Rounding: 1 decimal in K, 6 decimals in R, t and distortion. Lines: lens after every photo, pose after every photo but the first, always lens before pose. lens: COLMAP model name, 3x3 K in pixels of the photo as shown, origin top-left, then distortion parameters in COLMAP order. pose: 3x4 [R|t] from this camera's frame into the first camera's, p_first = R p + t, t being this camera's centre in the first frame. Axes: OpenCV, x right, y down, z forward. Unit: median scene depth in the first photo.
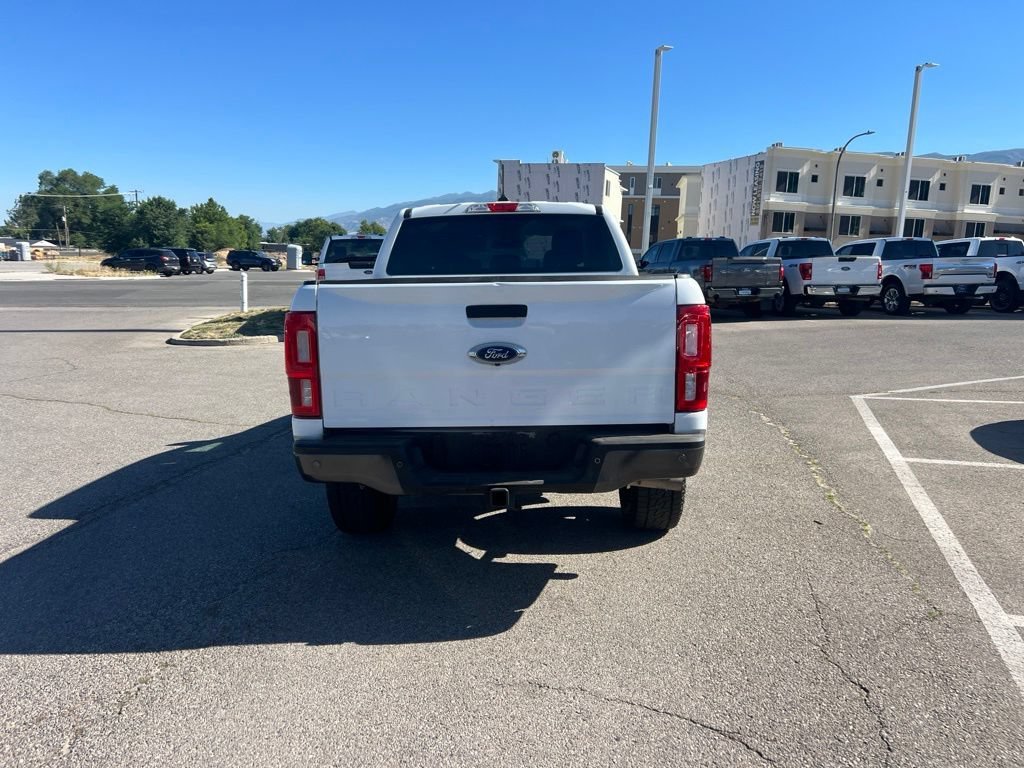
lens RADIAL K [[773.7, 0, 511.4], [0, 773.7, 381.8], [0, 0, 1]] dist [0.040247, 0.000963]
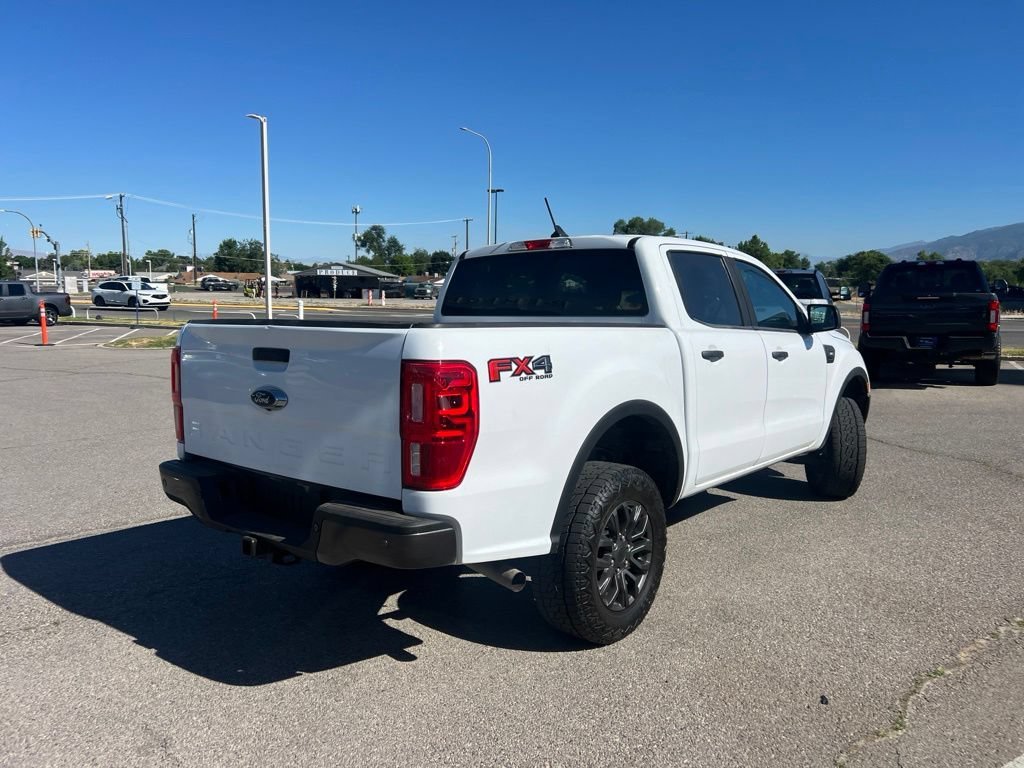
lens RADIAL K [[780.9, 0, 512.0], [0, 780.9, 384.0], [0, 0, 1]] dist [0.066073, -0.084829]
pose [[0.777892, 0.076471, -0.623728, 0.652109], [-0.103099, 0.994649, -0.006634, -0.062058], [0.619883, 0.069467, 0.781613, 0.324845]]
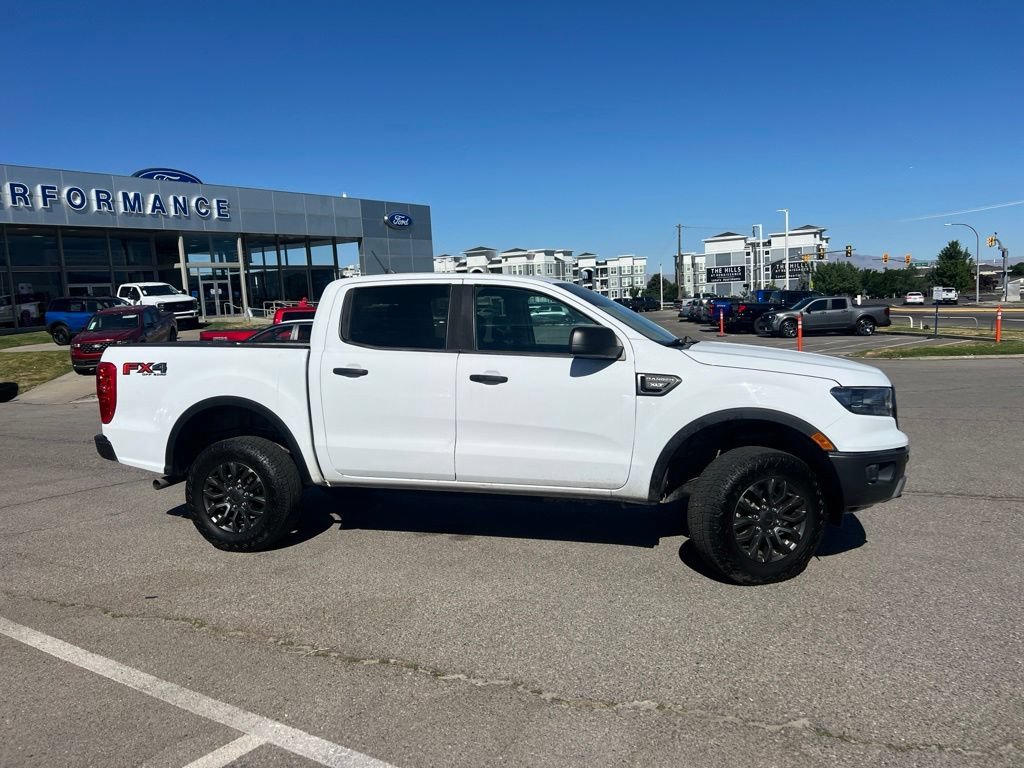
lens RADIAL K [[780.6, 0, 501.7], [0, 780.6, 391.8], [0, 0, 1]] dist [0.065677, -0.084990]
pose [[-0.268788, 0.102316, -0.957750, 1.364122], [-0.115045, 0.983814, 0.137388, -0.305358], [0.956304, 0.147112, -0.252666, 1.857563]]
